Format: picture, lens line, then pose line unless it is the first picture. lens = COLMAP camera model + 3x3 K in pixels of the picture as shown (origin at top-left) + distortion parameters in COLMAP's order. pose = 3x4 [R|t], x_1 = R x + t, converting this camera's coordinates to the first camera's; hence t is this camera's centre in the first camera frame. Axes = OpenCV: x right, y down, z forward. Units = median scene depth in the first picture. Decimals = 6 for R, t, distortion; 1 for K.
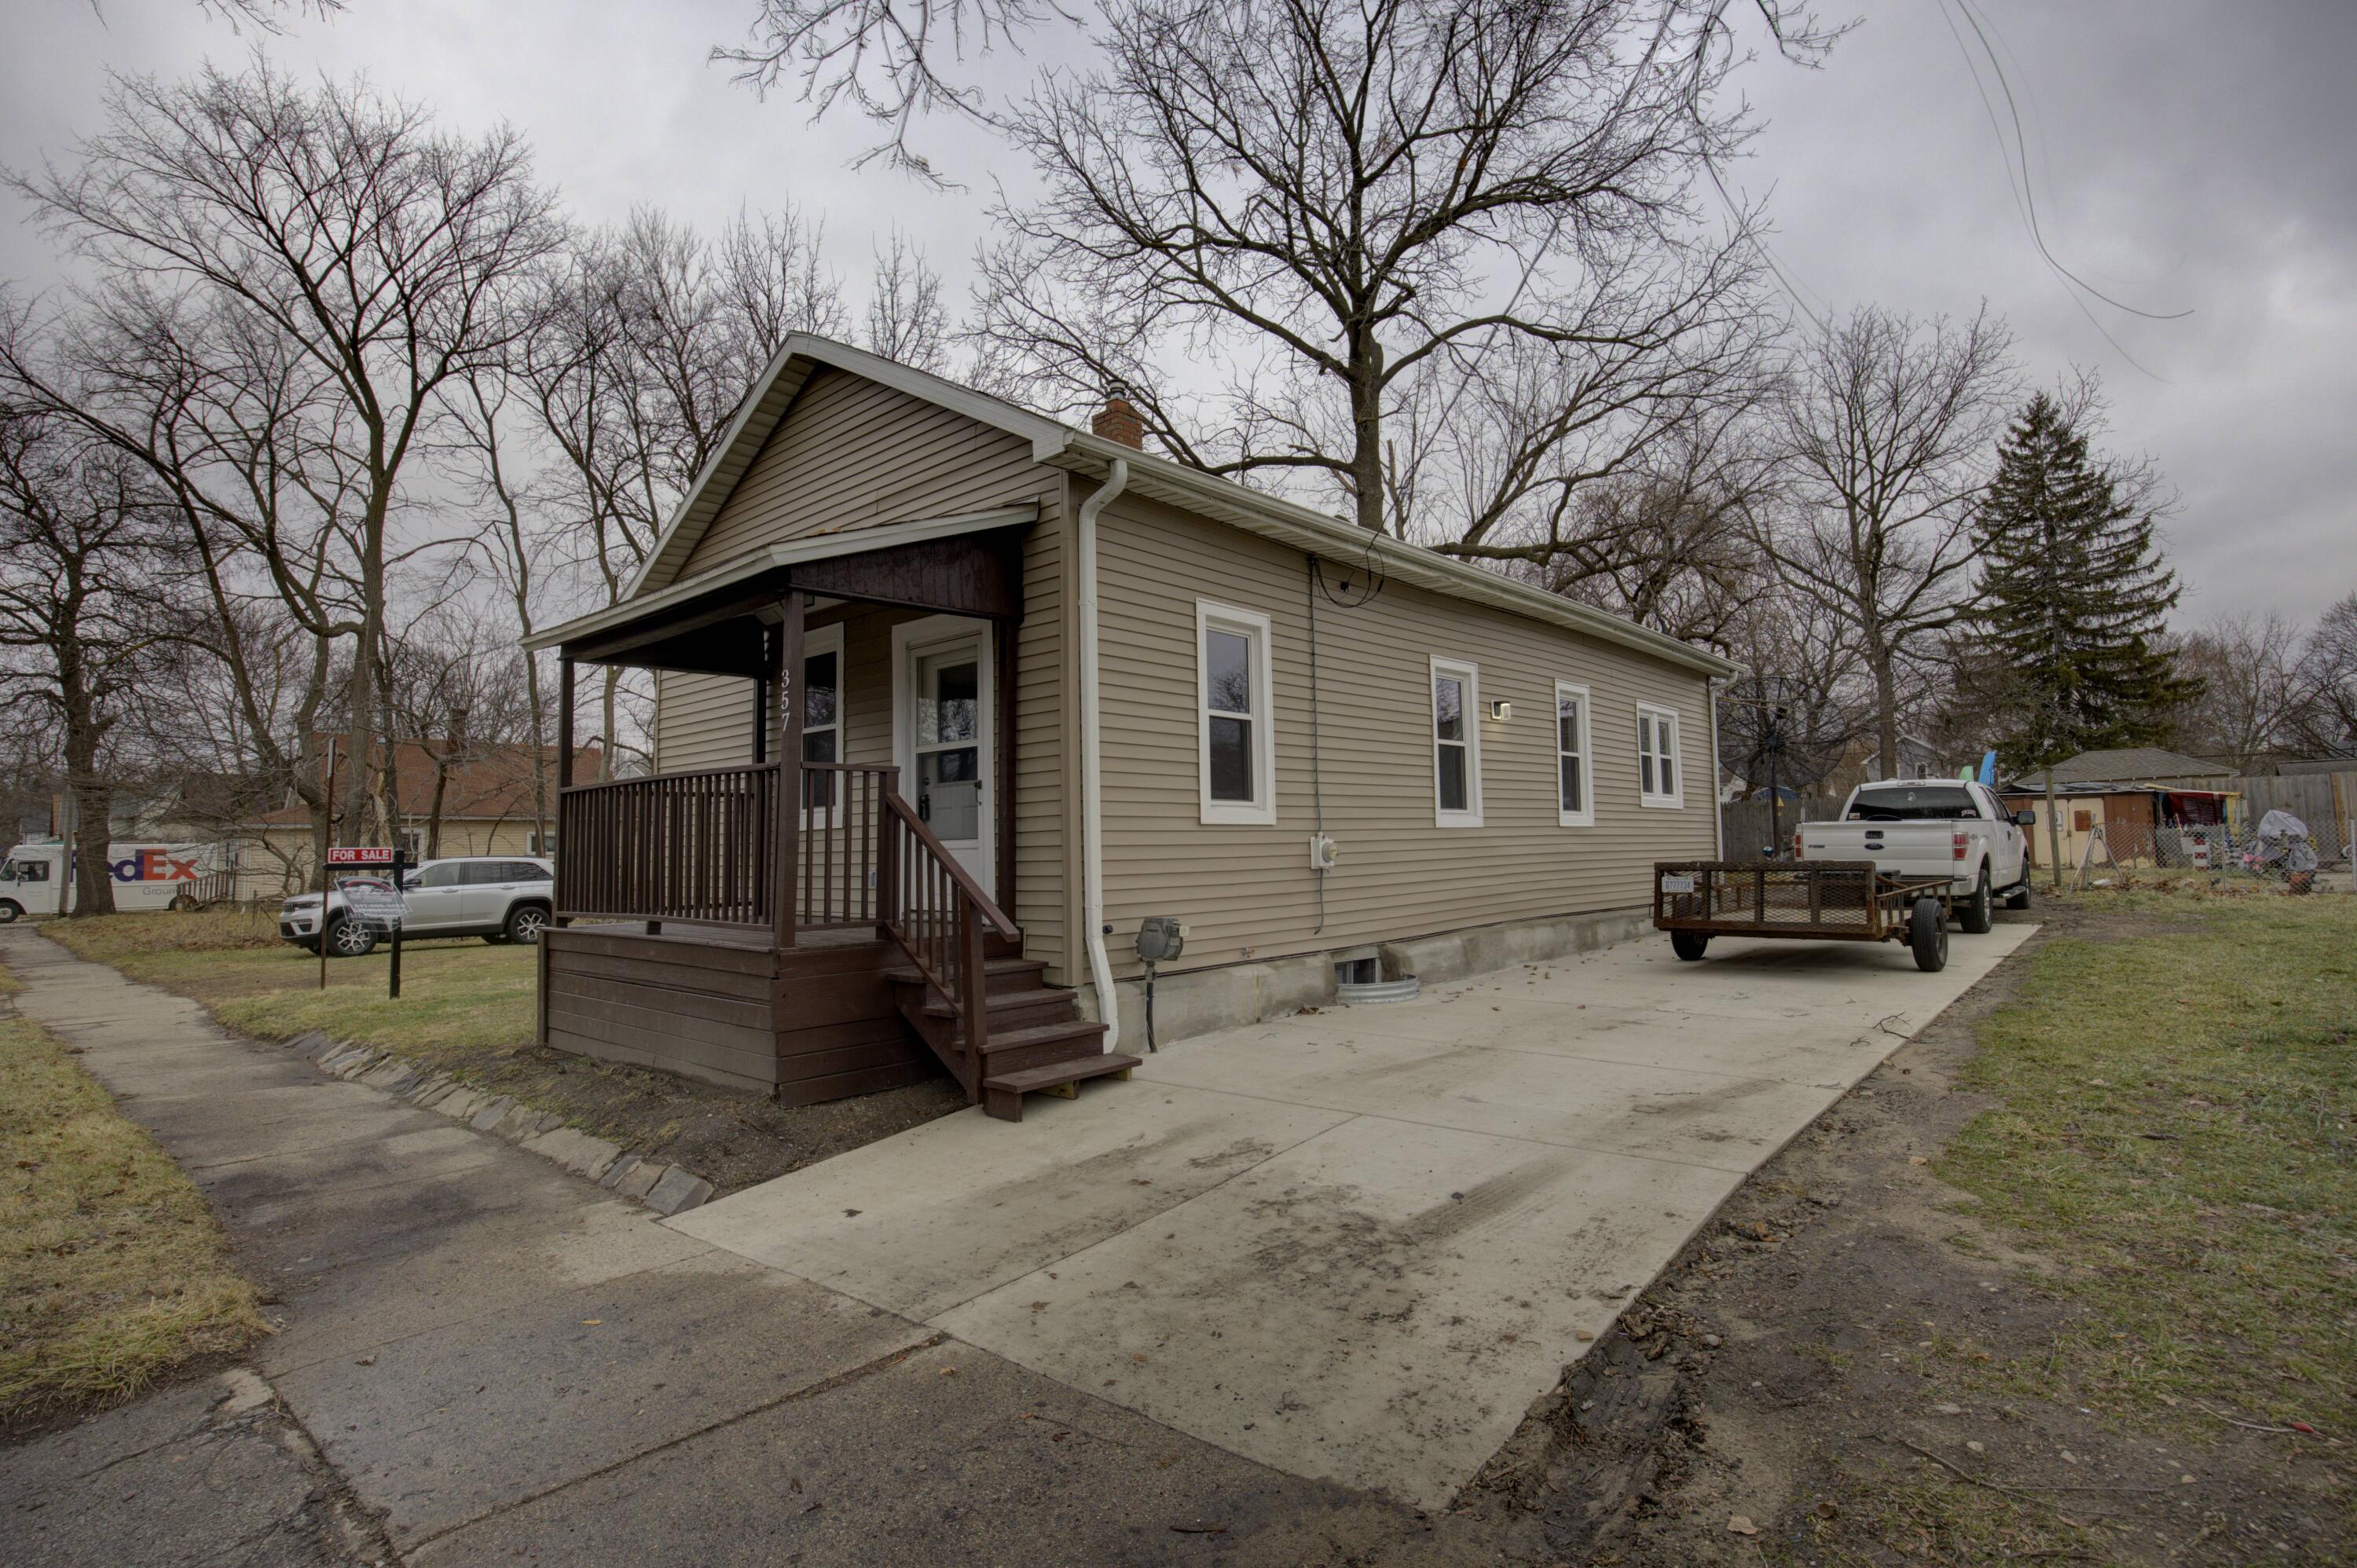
lens RADIAL K [[1145.5, 0, 1178.5], [0, 1145.5, 784.0], [0, 0, 1]] dist [-0.057718, 0.018687]
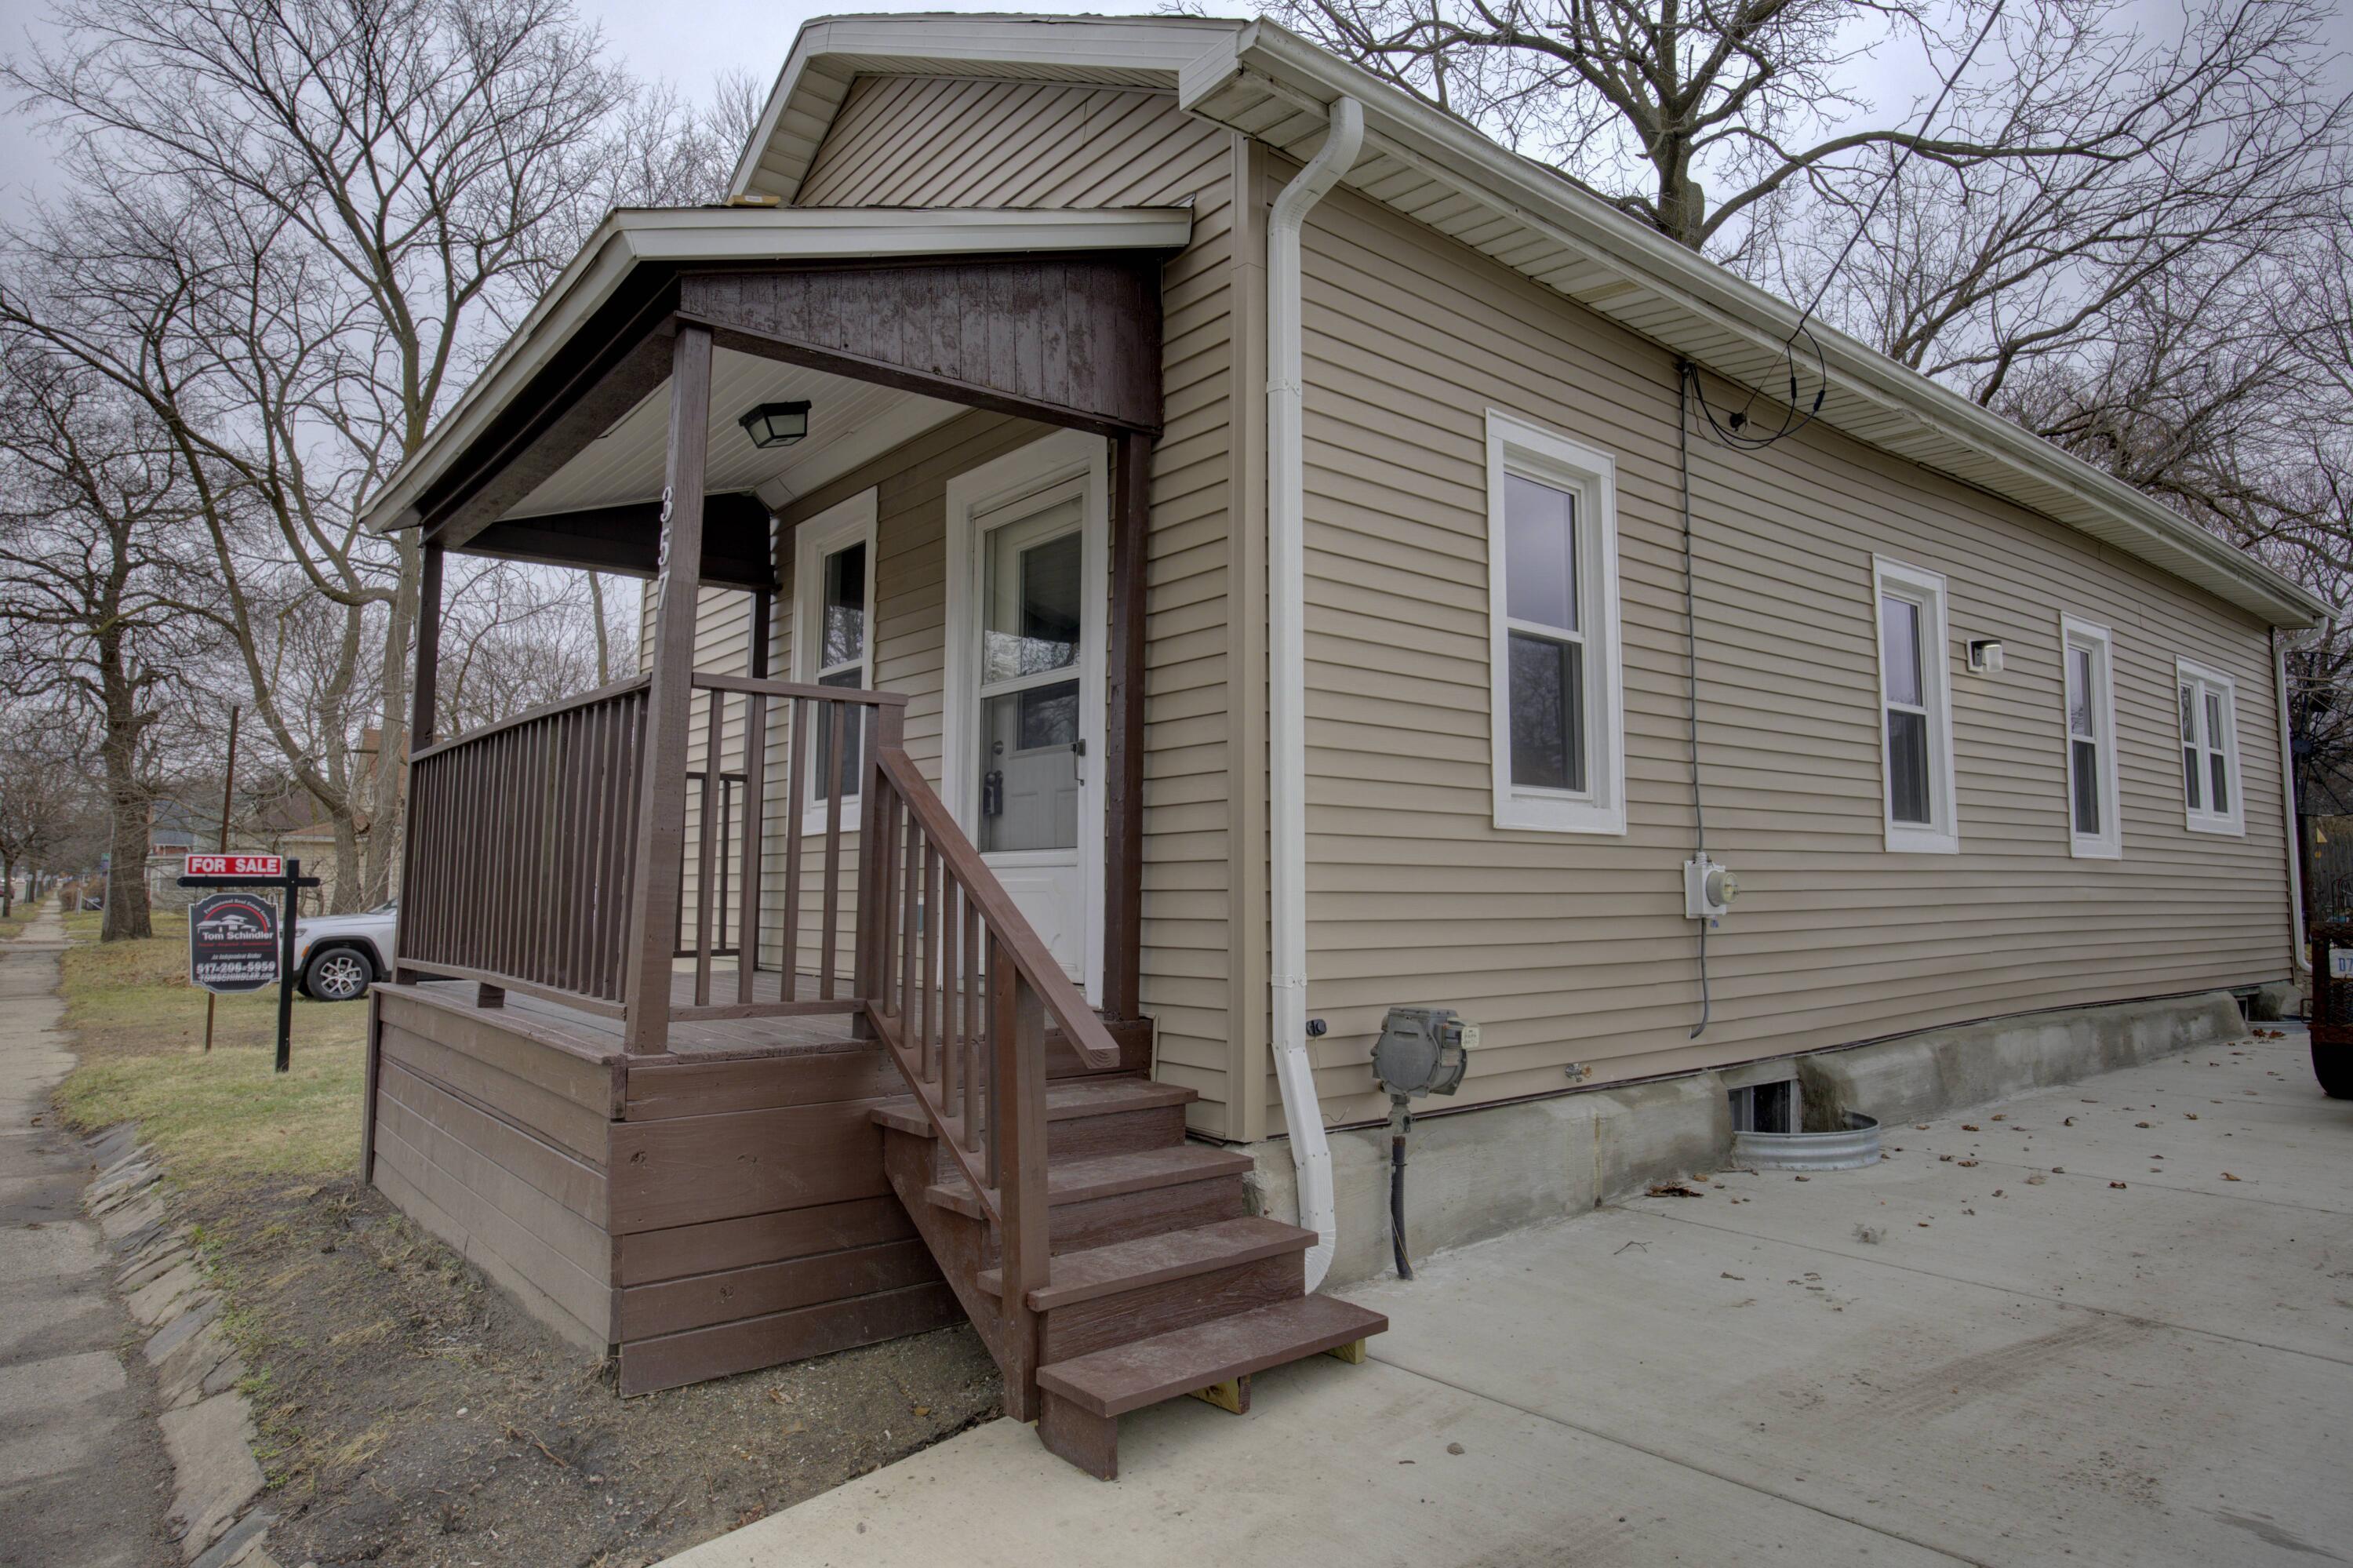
lens RADIAL K [[1366.3, 0, 1176.5], [0, 1366.3, 784.0], [0, 0, 1]] dist [-0.030690, 0.001443]
pose [[0.987320, 0.010030, -0.158423, -0.023423], [-0.013148, 0.999740, -0.018649, 0.025705], [0.158195, 0.020496, 0.987195, 0.322933]]
